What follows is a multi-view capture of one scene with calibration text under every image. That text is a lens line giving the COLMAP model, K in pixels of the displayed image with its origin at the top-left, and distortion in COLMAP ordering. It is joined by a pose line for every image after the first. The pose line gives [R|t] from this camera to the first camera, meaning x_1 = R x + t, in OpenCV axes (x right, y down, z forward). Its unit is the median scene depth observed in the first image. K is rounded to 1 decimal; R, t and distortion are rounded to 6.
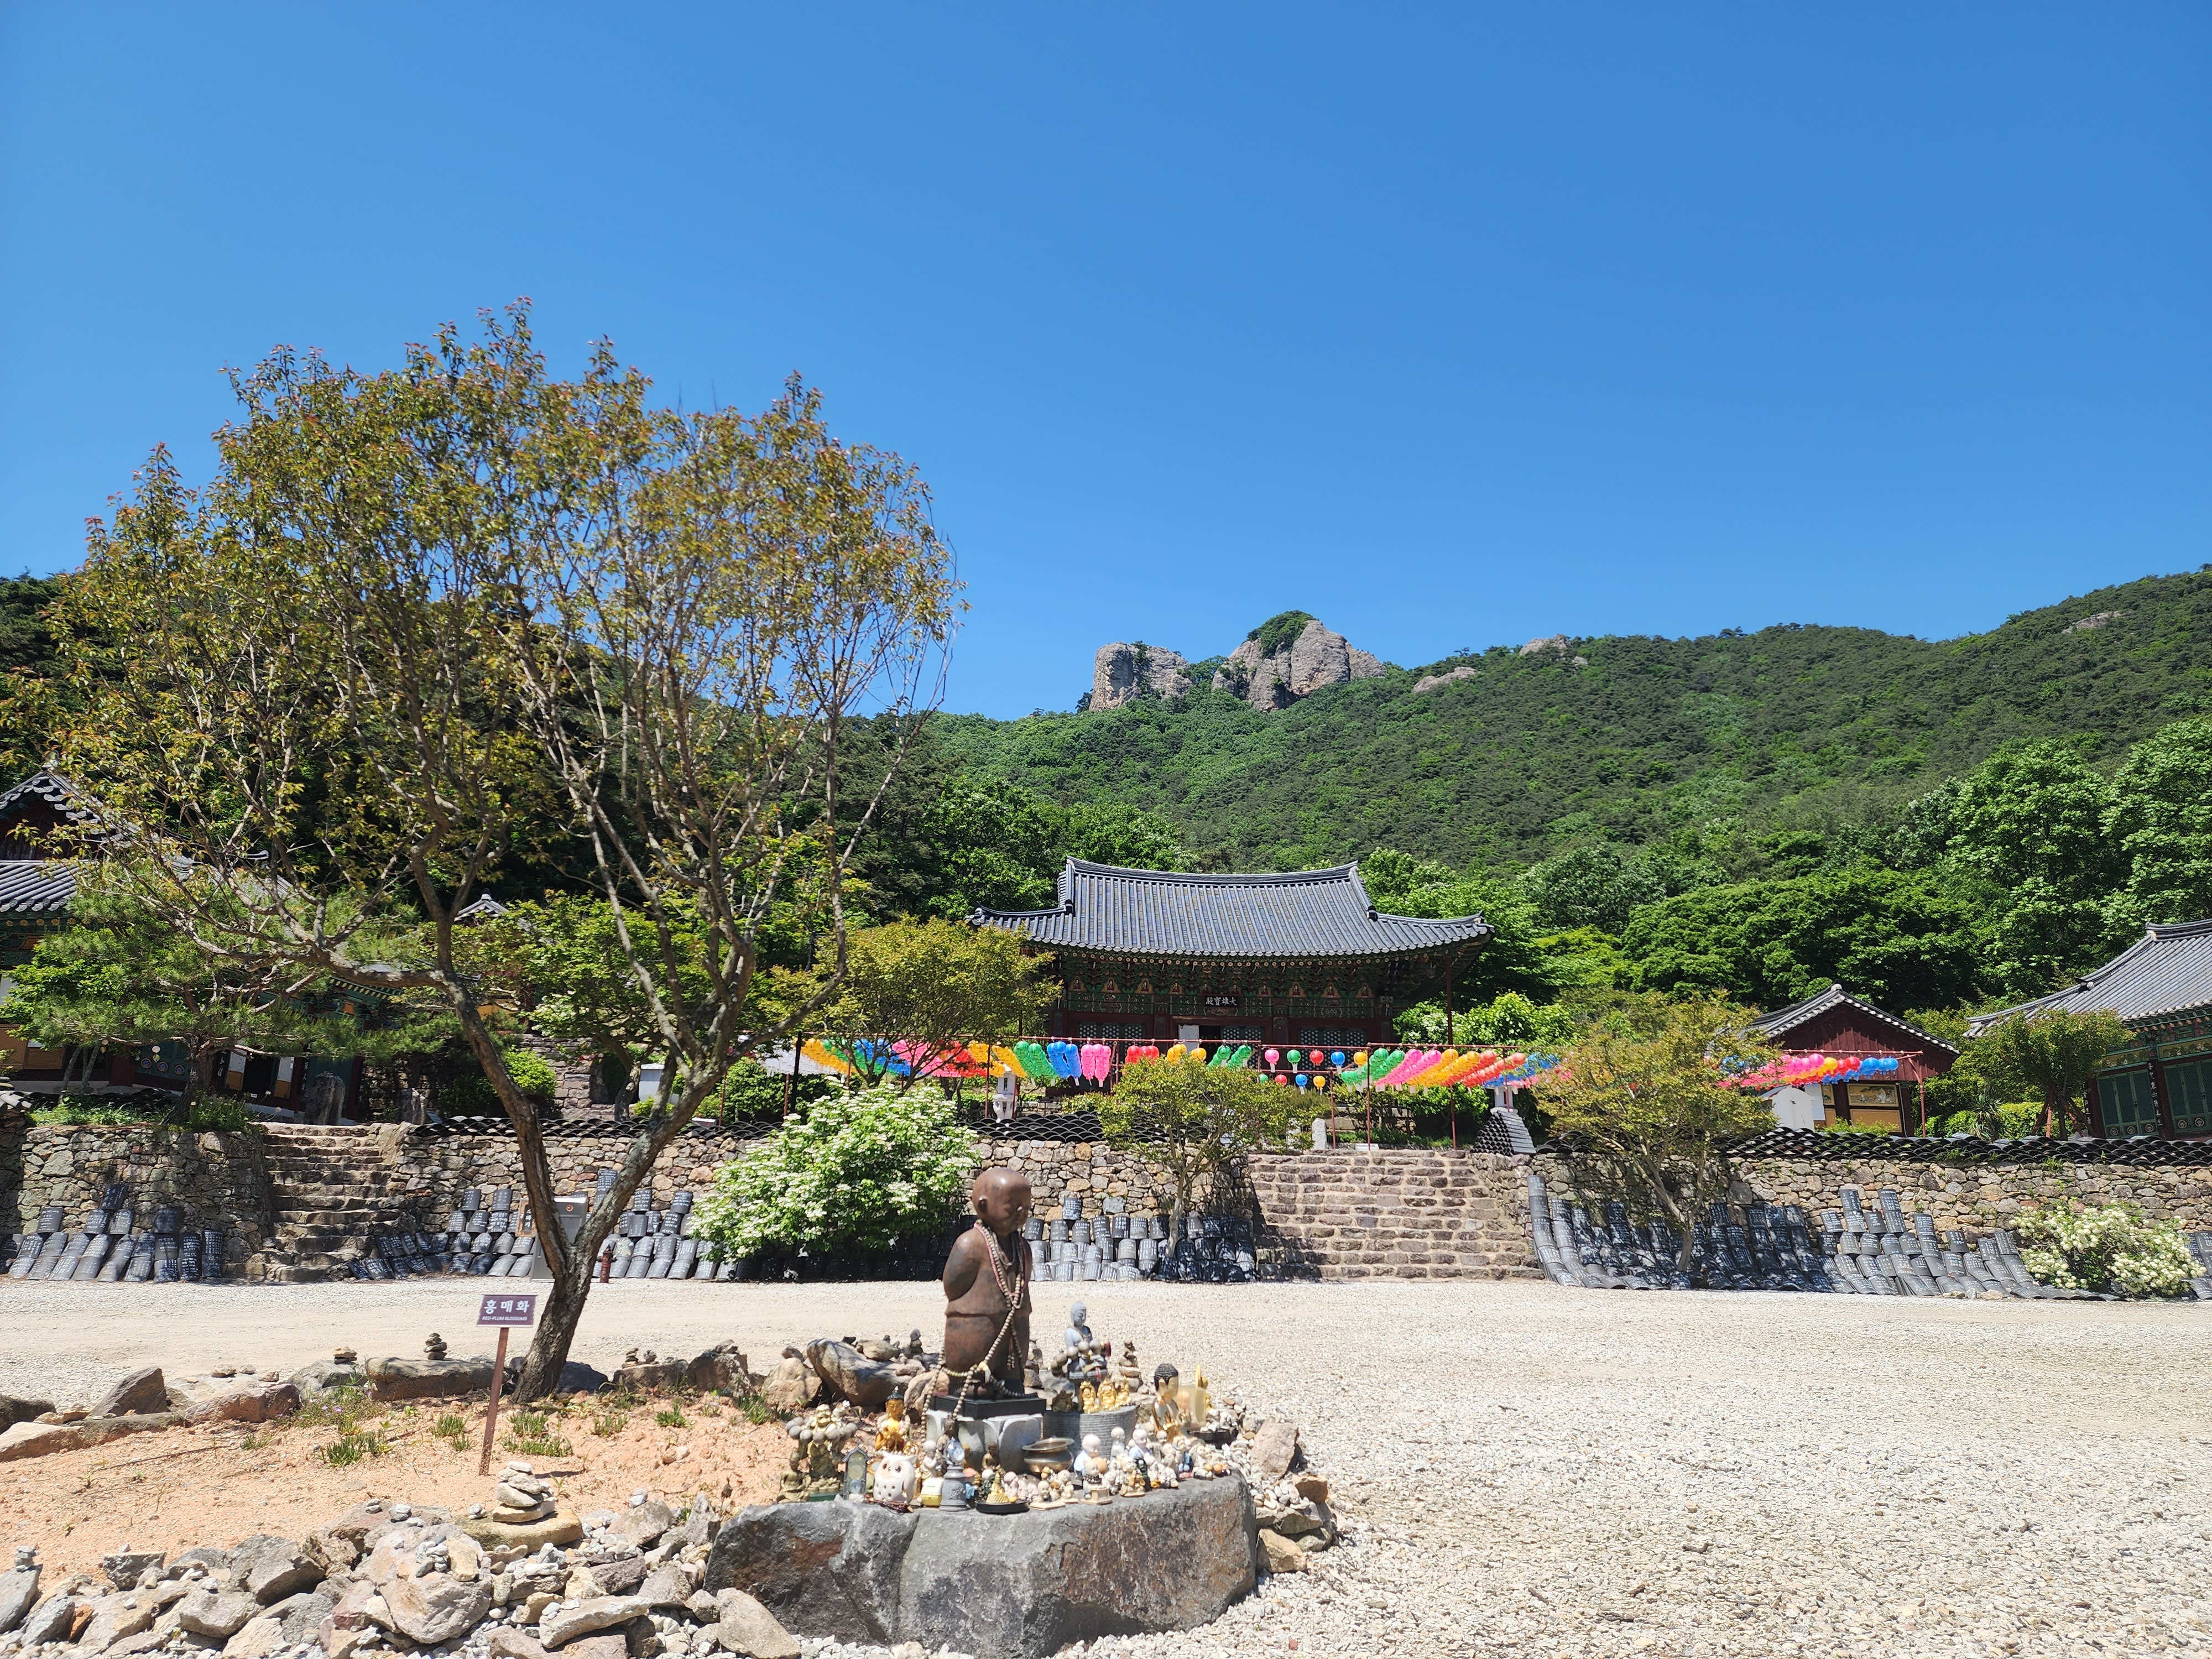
lens RADIAL K [[1517.2, 0, 1055.2], [0, 1517.2, 832.4], [0, 0, 1]] dist [0.041448, 0.000428]
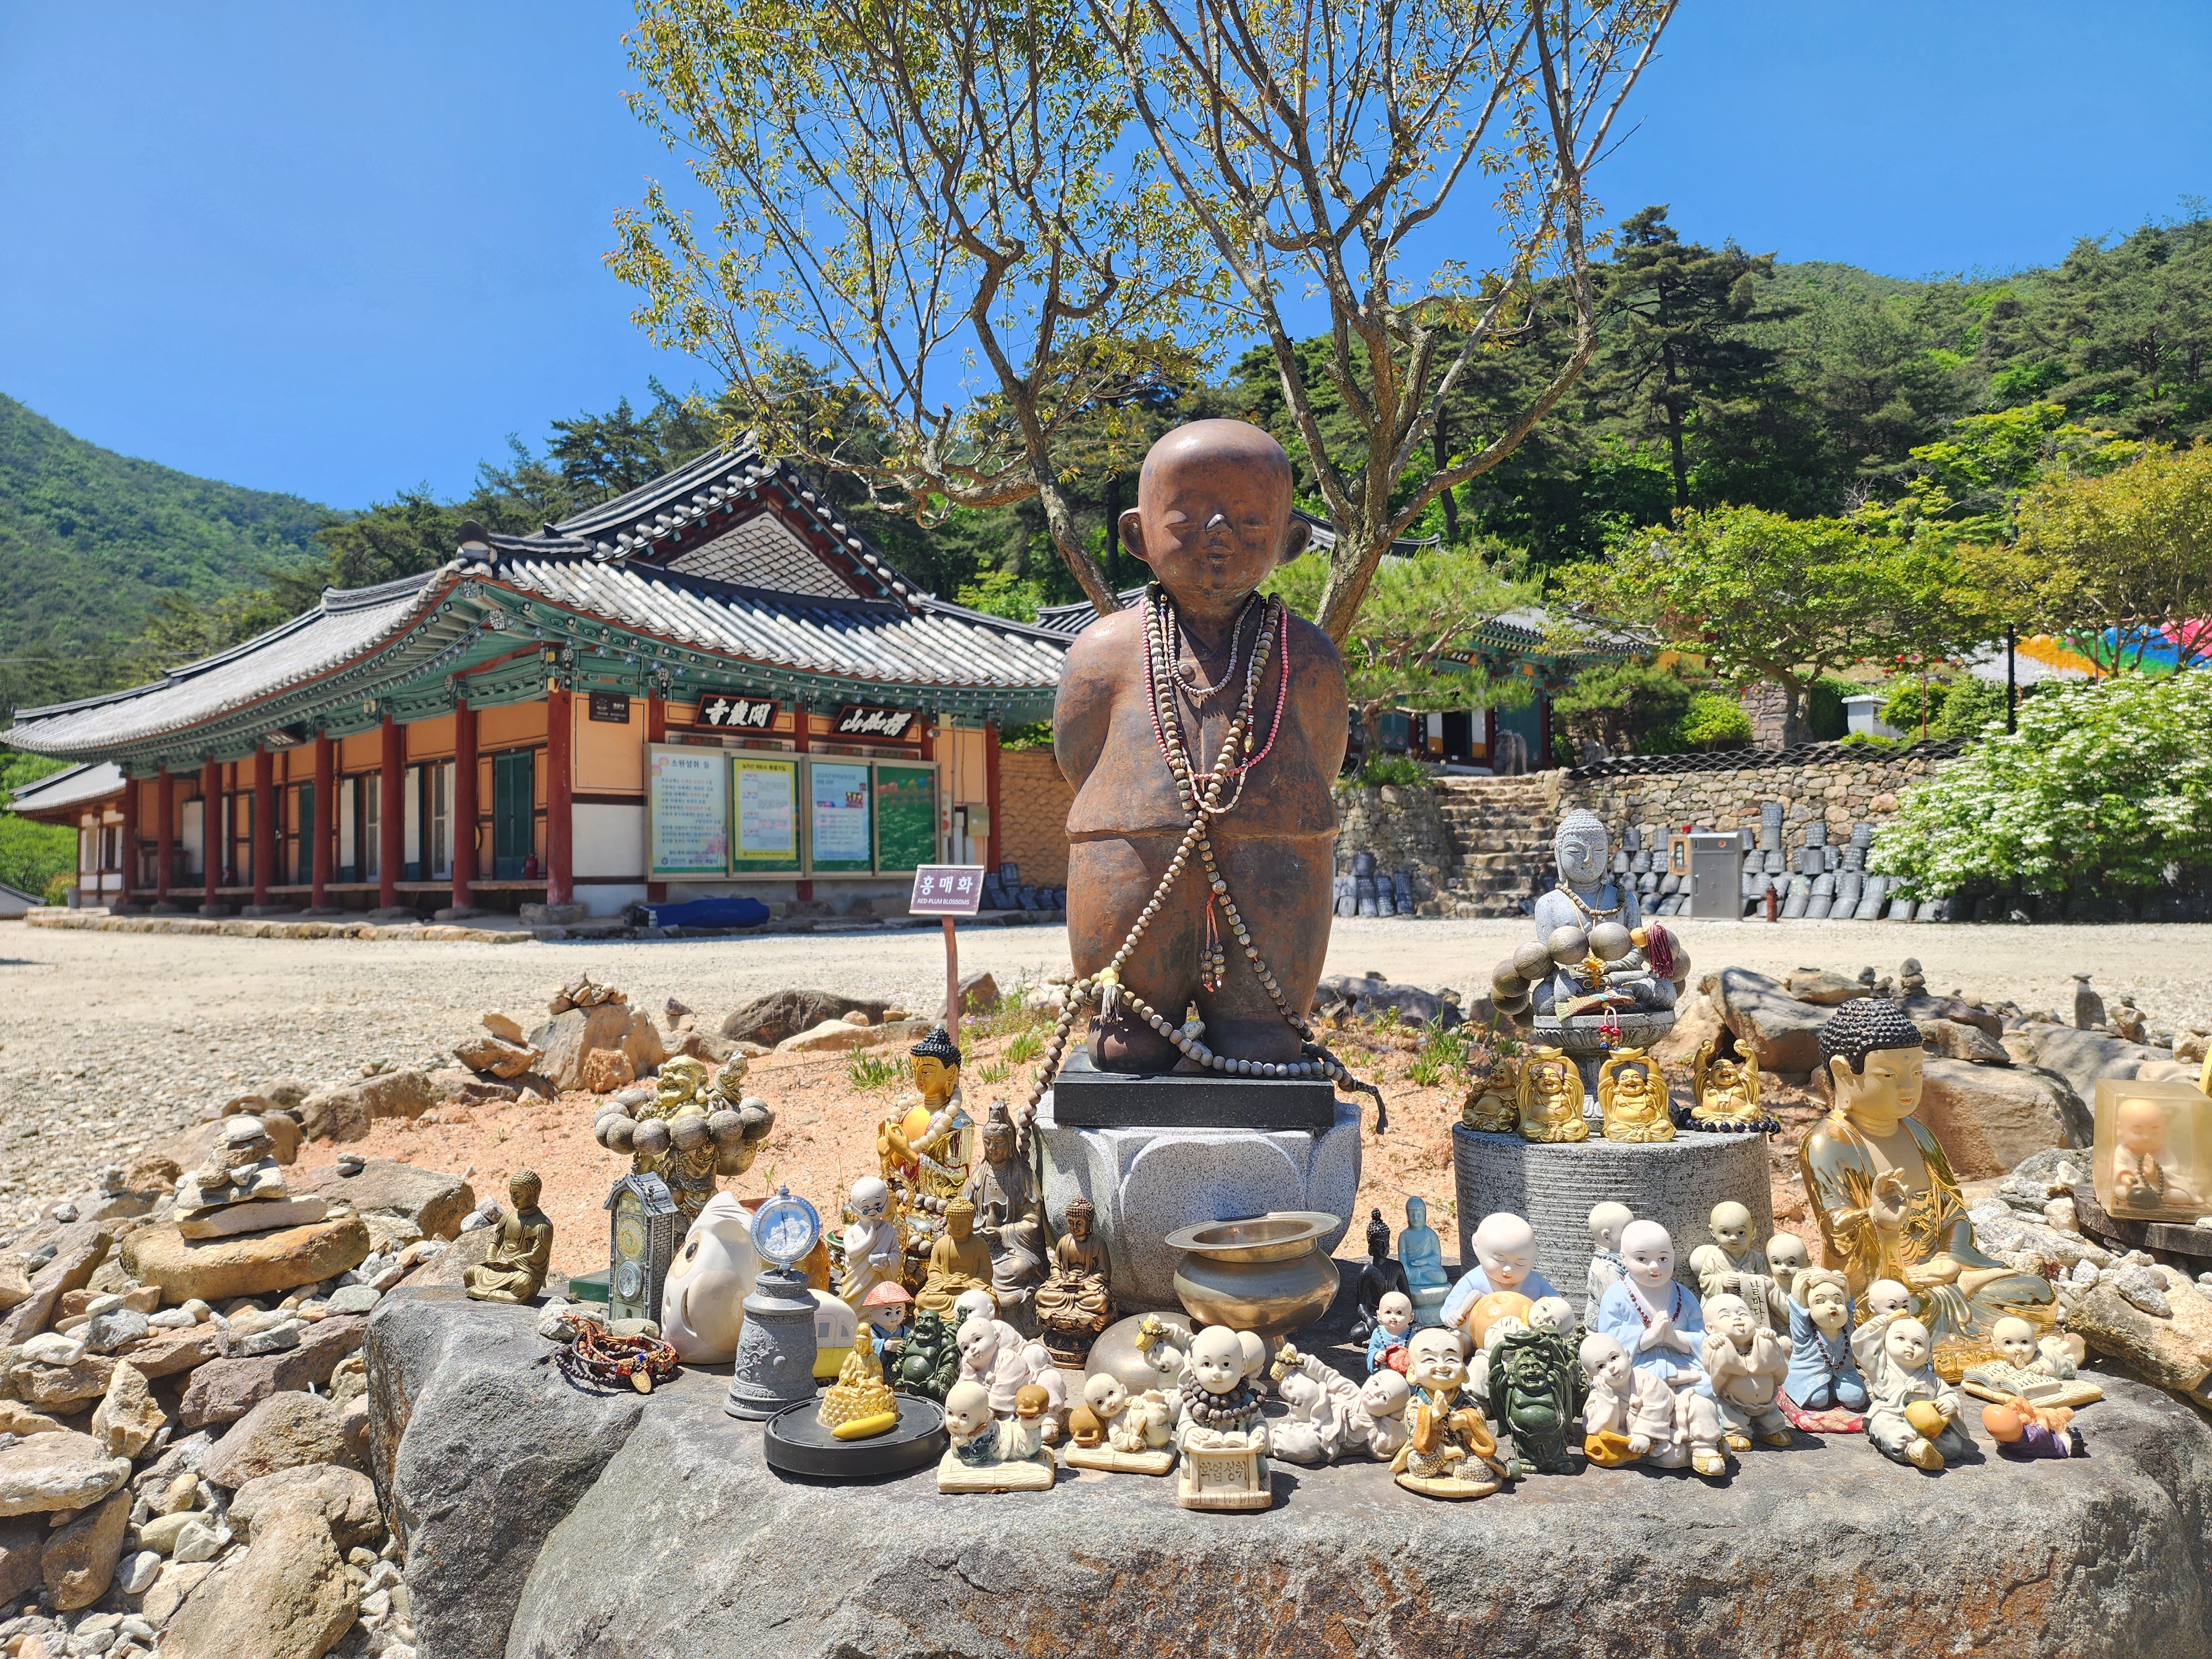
lens RADIAL K [[1449.2, 0, 1106.0], [0, 1449.2, 829.5], [0, 0, 1]] dist [-0.000502, -0.005703]
pose [[0.708176, -0.044156, -0.704653, 0.029646], [0.192560, 0.972286, 0.132596, 0.047817], [0.679269, -0.229589, 0.697052, 0.135846]]
